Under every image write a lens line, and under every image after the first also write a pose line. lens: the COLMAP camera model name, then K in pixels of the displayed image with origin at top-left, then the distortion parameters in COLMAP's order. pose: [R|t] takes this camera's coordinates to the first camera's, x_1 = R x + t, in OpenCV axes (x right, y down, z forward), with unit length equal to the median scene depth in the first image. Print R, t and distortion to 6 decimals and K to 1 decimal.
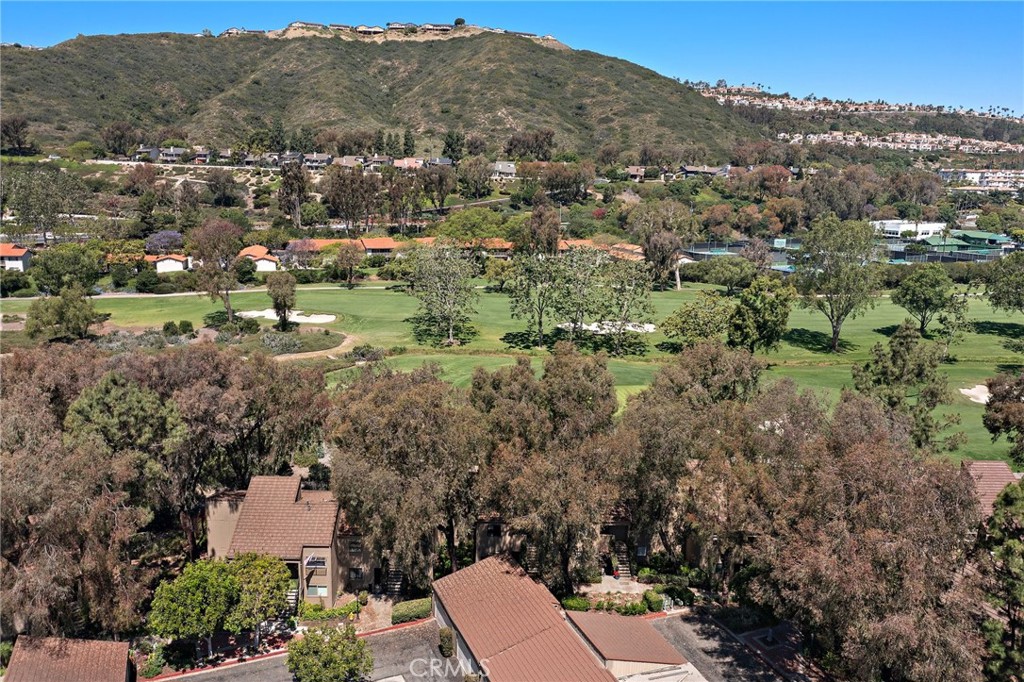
lens RADIAL K [[806.3, 0, 512.0], [0, 806.3, 341.0], [0, 0, 1]] dist [-0.007771, 0.008953]
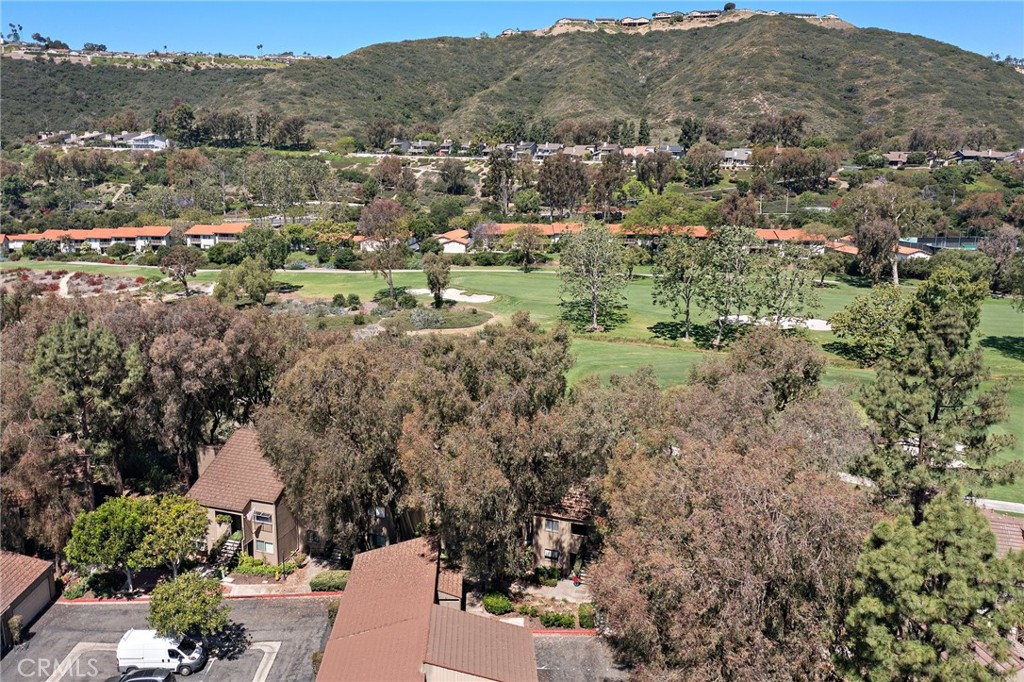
lens RADIAL K [[806.3, 0, 512.0], [0, 806.3, 341.0], [0, 0, 1]] dist [-0.007771, 0.008953]
pose [[0.940288, 0.061494, -0.334778, 0.066103], [-0.060381, 0.998081, 0.013741, 0.004129], [0.334981, 0.007294, 0.942197, 0.028588]]
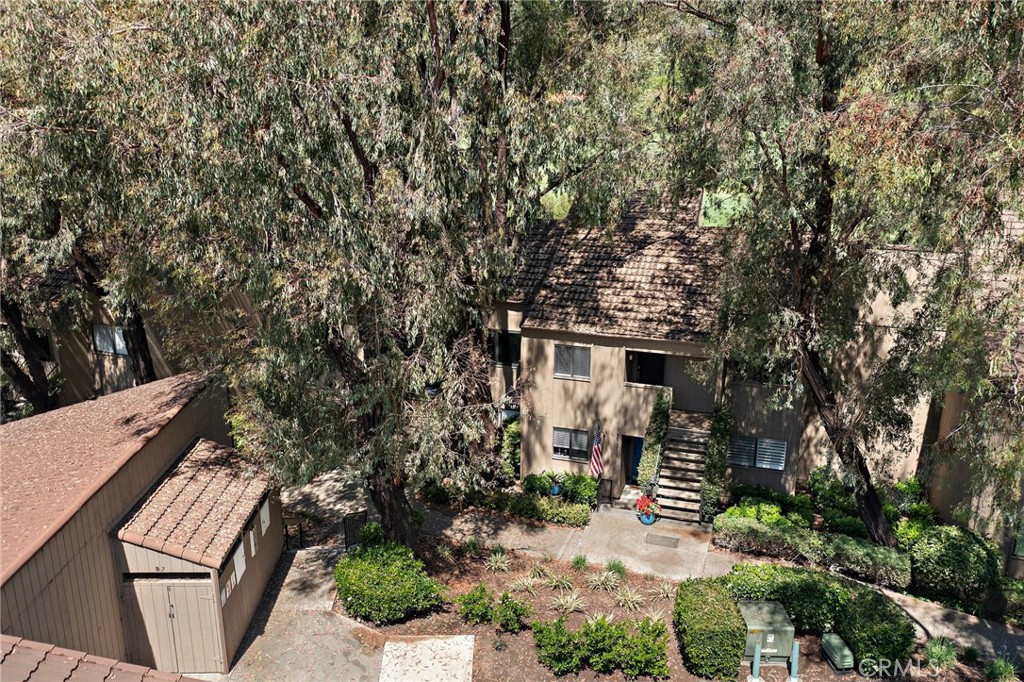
lens RADIAL K [[806.3, 0, 512.0], [0, 806.3, 341.0], [0, 0, 1]] dist [-0.007771, 0.008953]
pose [[0.936970, 0.072338, -0.341840, 0.034889], [-0.050715, 0.996130, 0.071786, 0.040567], [0.345709, -0.049925, 0.937013, 0.137115]]
